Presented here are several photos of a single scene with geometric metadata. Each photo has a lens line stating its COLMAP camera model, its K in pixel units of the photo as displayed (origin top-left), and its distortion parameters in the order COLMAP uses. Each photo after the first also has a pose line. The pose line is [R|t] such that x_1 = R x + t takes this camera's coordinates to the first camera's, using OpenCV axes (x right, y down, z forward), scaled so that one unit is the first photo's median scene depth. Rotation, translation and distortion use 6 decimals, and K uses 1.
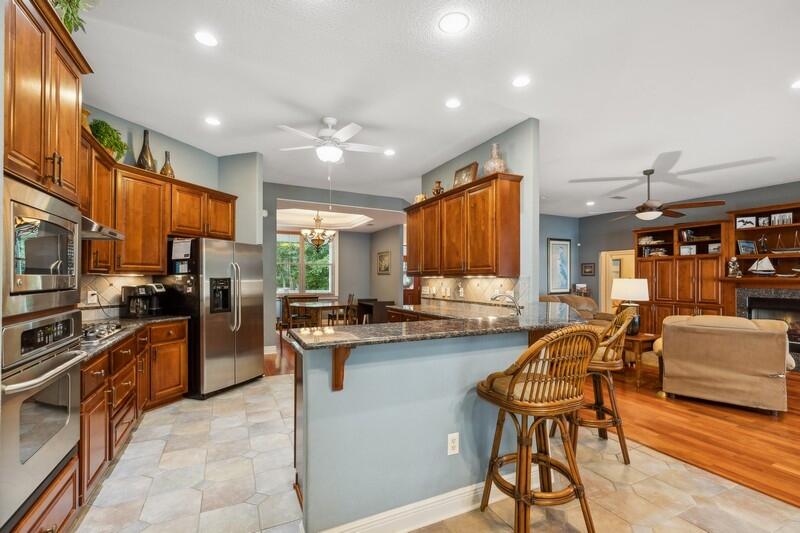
lens RADIAL K [[357.2, 0, 401.5], [0, 357.2, 277.9], [0, 0, 1]] dist [0.000988, -0.000539]
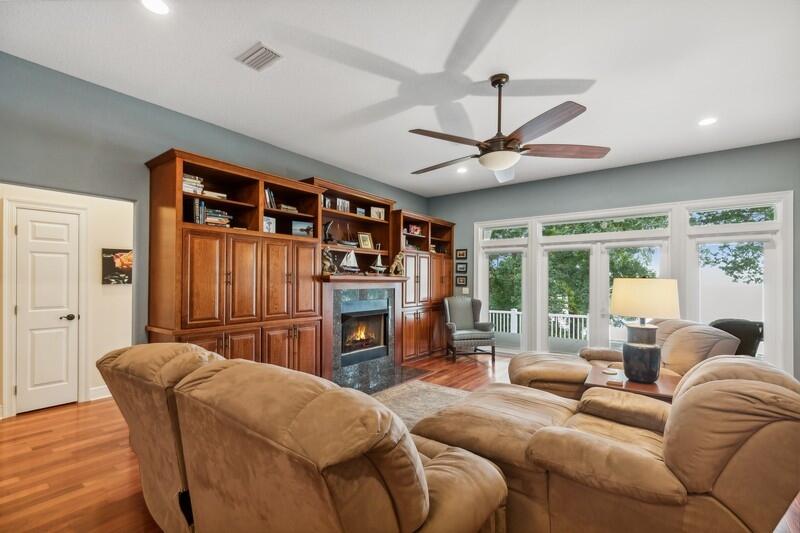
lens RADIAL K [[357.2, 0, 401.2], [0, 357.2, 278.2], [0, 0, 1]] dist [0.000988, -0.000539]
pose [[-0.445891, -0.005306, 0.895071, 0.230310], [-0.010910, 0.999940, 0.000493, 0.003288], [-0.895021, -0.009546, -0.445923, 1.150208]]
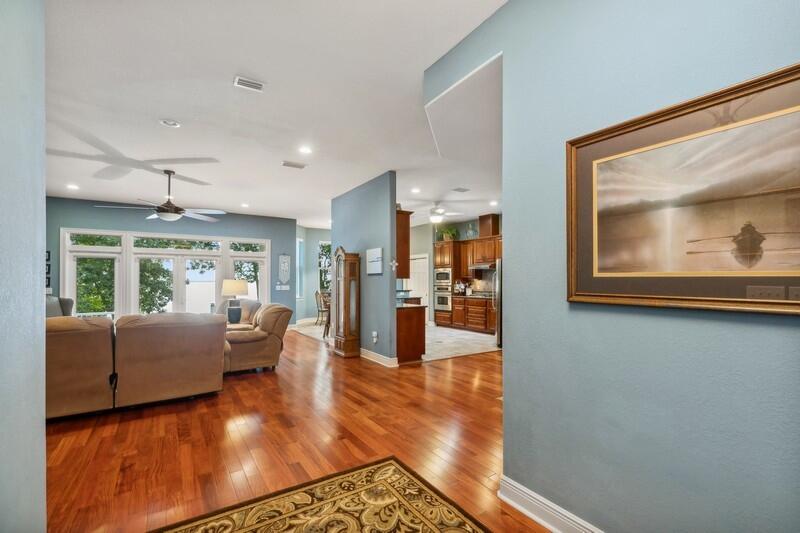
lens RADIAL K [[357.2, 0, 400.7], [0, 357.2, 279.0], [0, 0, 1]] dist [0.000988, -0.000539]
pose [[-0.992726, -0.006233, -0.120235, 0.141627], [-0.005386, 0.999958, -0.007374, 0.004034], [0.120276, -0.006673, -0.992718, 1.733828]]
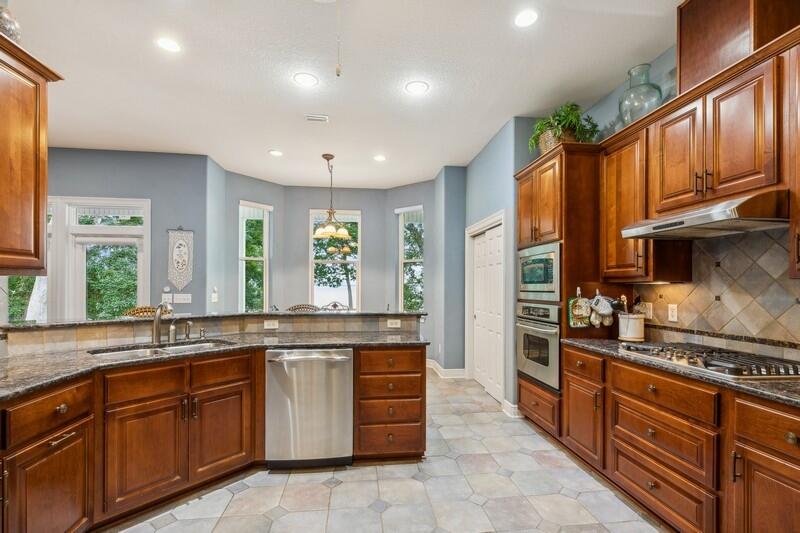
lens RADIAL K [[357.2, 0, 406.8], [0, 357.2, 288.0], [0, 0, 1]] dist [0.000988, -0.000539]
pose [[-0.947514, -0.014714, 0.319376, -0.217862], [-0.016522, 0.999859, -0.002951, 0.005794], [-0.319287, -0.008073, -0.947624, 0.726895]]
